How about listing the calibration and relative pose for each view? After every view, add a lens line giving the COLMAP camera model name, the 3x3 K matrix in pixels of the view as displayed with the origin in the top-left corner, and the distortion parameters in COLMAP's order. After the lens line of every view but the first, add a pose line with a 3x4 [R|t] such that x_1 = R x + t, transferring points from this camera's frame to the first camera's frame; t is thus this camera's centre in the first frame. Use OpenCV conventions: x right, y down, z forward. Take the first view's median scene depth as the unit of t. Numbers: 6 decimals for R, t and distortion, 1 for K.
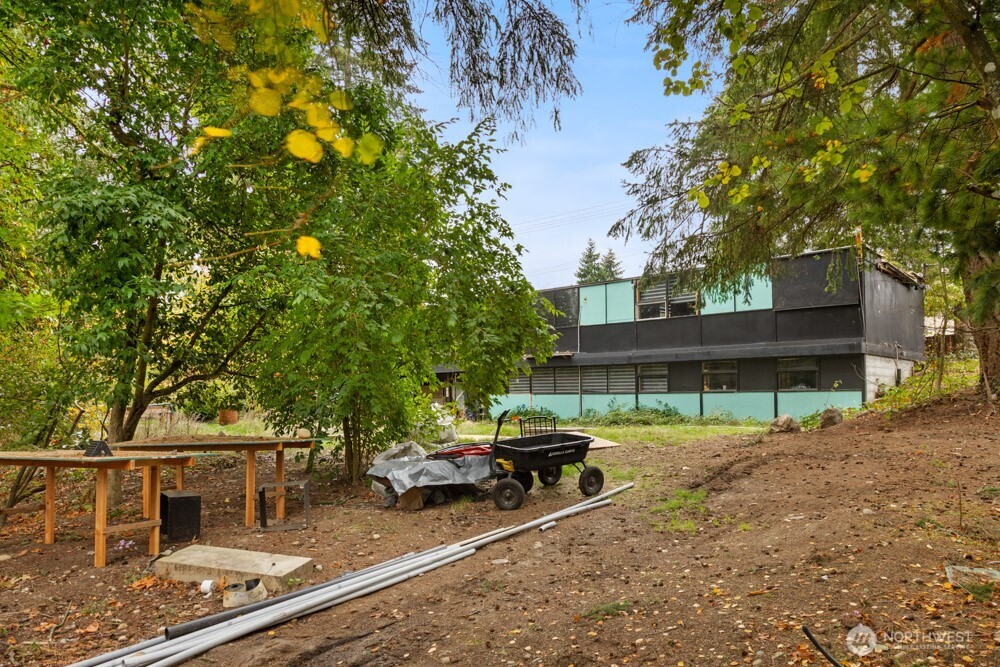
lens RADIAL K [[678.3, 0, 498.0], [0, 678.3, 362.0], [0, 0, 1]] dist [0.002116, -0.000856]
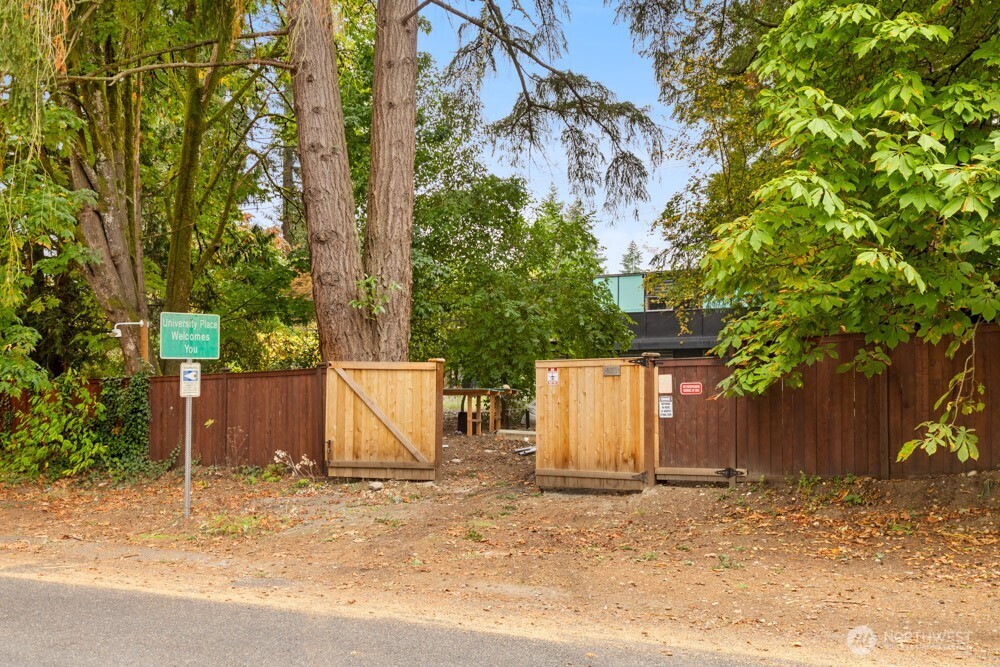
lens RADIAL K [[1033.3, 0, 500.0], [0, 1033.3, 333.5], [0, 0, 1]] dist [0.034001, 0.008890]
pose [[0.992919, 0.021919, 0.116757, -0.251259], [-0.021437, 0.999756, -0.005384, -0.010767], [-0.116847, 0.002843, 0.993146, -0.715795]]
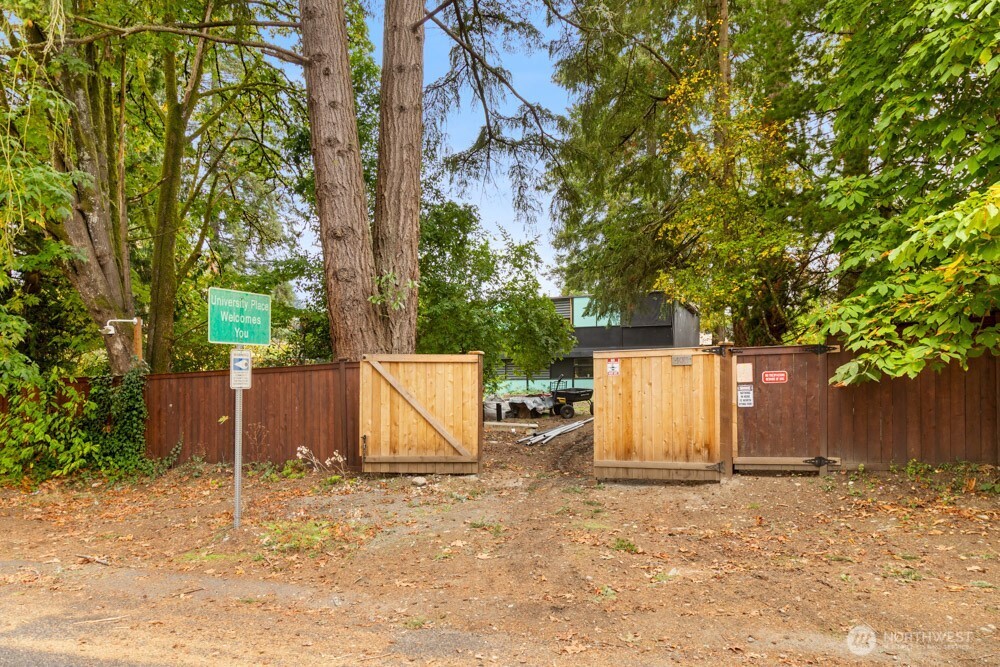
lens RADIAL K [[708.6, 0, 490.7], [0, 708.6, 367.7], [0, 0, 1]] dist [0.023094, 0.001898]
pose [[0.950971, 0.019257, 0.308680, -0.362056], [-0.022460, 0.999724, 0.006824, 0.013661], [-0.308464, -0.013423, 0.951141, -0.441630]]
